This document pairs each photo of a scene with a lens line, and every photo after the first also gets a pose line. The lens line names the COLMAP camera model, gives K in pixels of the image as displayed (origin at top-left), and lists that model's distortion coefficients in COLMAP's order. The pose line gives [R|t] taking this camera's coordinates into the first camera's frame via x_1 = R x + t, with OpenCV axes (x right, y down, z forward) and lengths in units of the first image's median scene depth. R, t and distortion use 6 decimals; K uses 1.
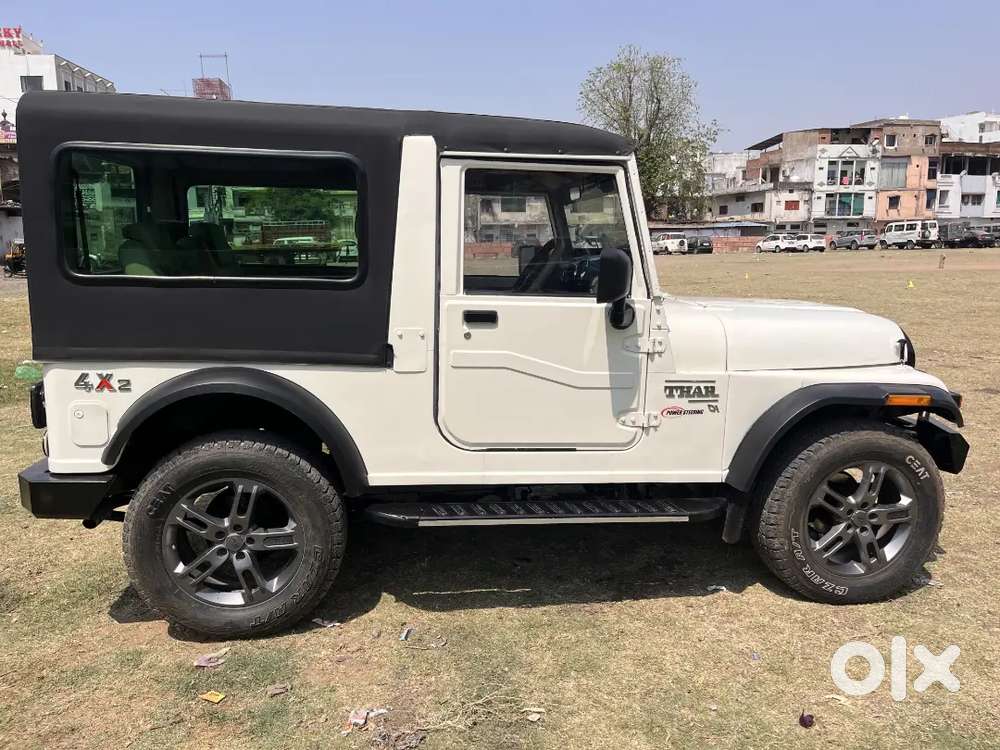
lens RADIAL K [[754.1, 0, 508.7], [0, 754.1, 378.6], [0, 0, 1]] dist [0.071994, -0.103321]
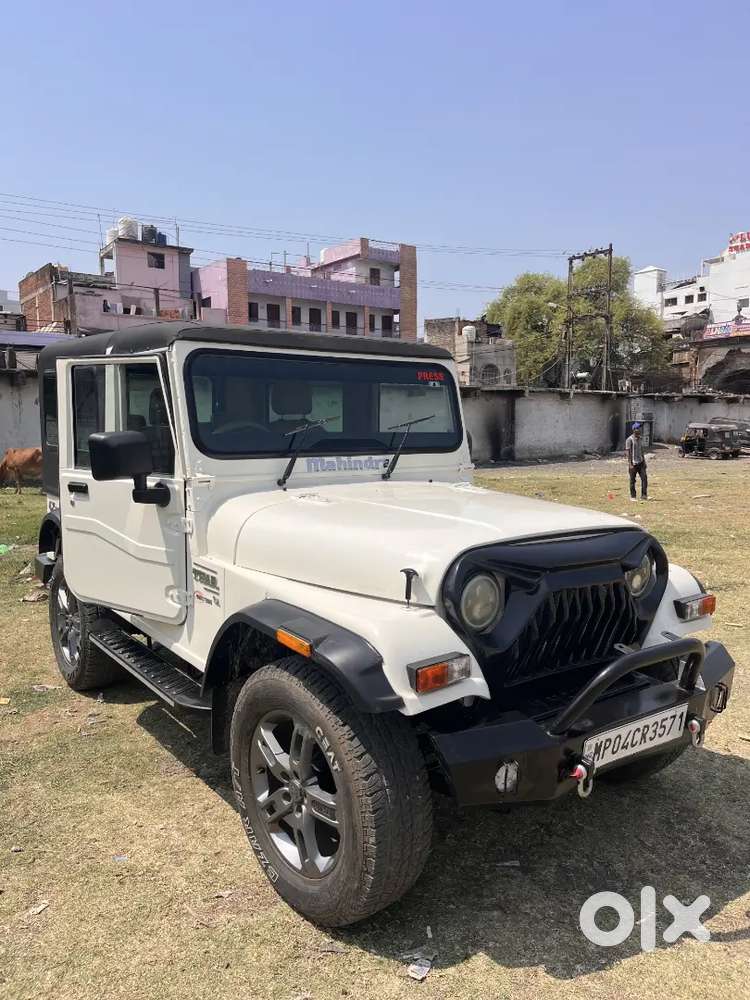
lens RADIAL K [[754.7, 0, 369.2], [0, 754.7, 499.1], [0, 0, 1]] dist [0.071758, -0.104607]
pose [[0.487461, 0.082457, -0.869243, 1.187959], [-0.152522, 0.988266, 0.008215, -0.124241], [0.859720, 0.128574, 0.494317, 0.694285]]
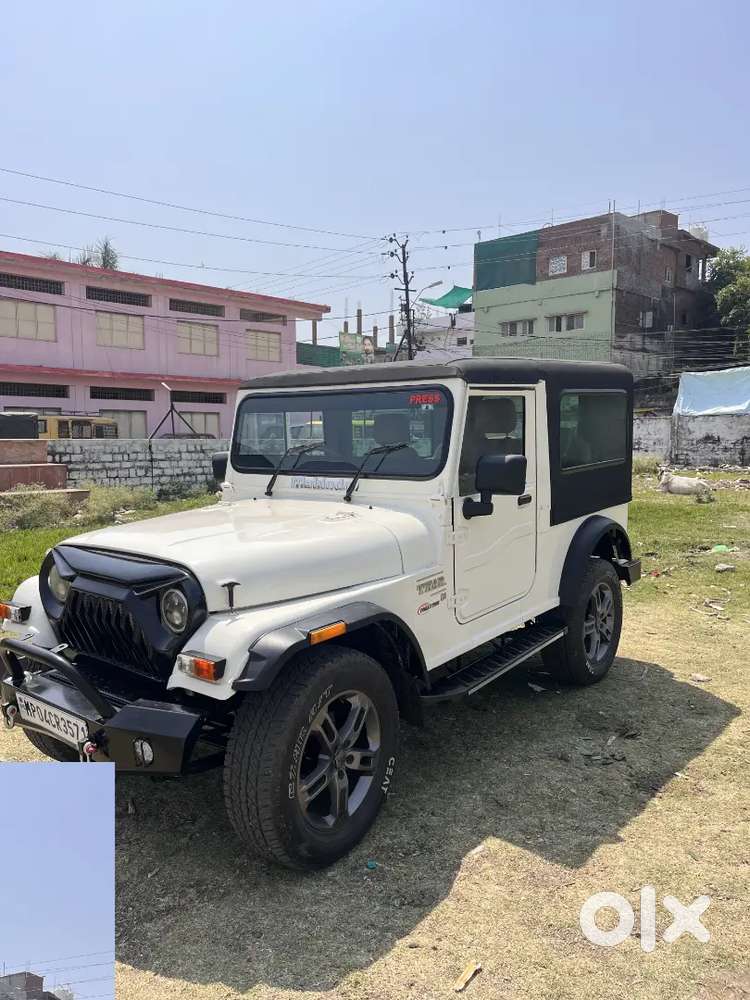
lens RADIAL K [[754.7, 0, 369.2], [0, 754.7, 499.1], [0, 0, 1]] dist [0.071758, -0.104607]
pose [[-0.721039, 0.076566, -0.688651, 1.012197], [-0.109599, 0.968761, 0.222463, -0.439332], [0.684172, 0.235880, -0.690123, 2.203611]]
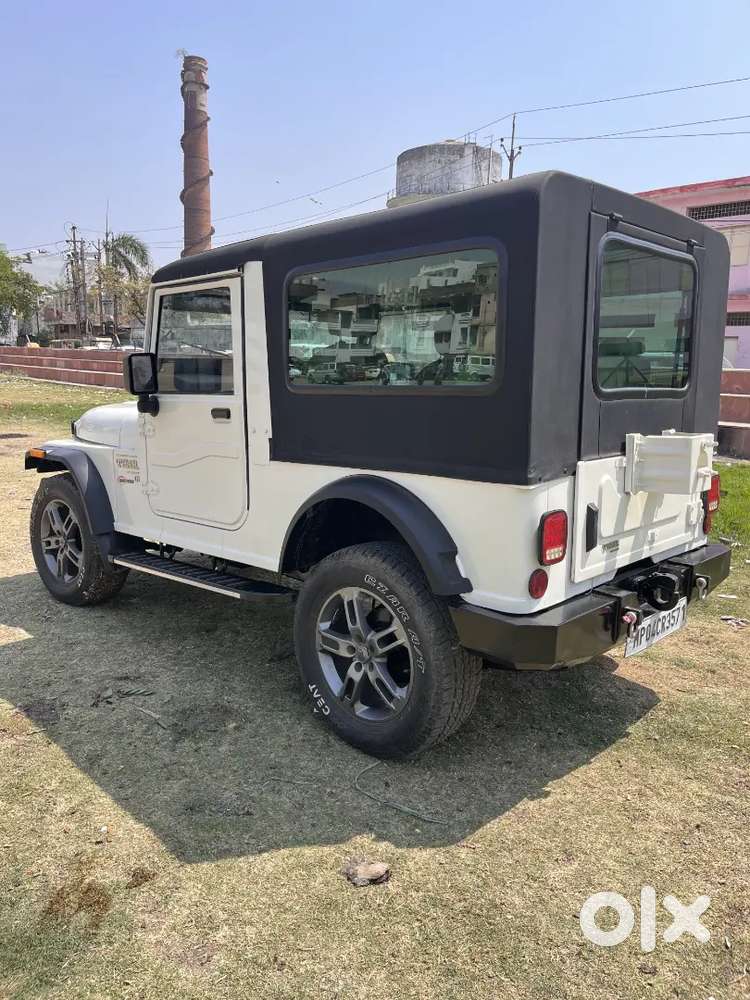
lens RADIAL K [[754.7, 0, 369.2], [0, 754.7, 499.1], [0, 0, 1]] dist [0.071758, -0.104607]
pose [[-0.625206, -0.142009, 0.767431, -1.118198], [0.121906, 0.953469, 0.275747, -0.332484], [-0.770880, 0.265953, -0.578803, 1.982699]]
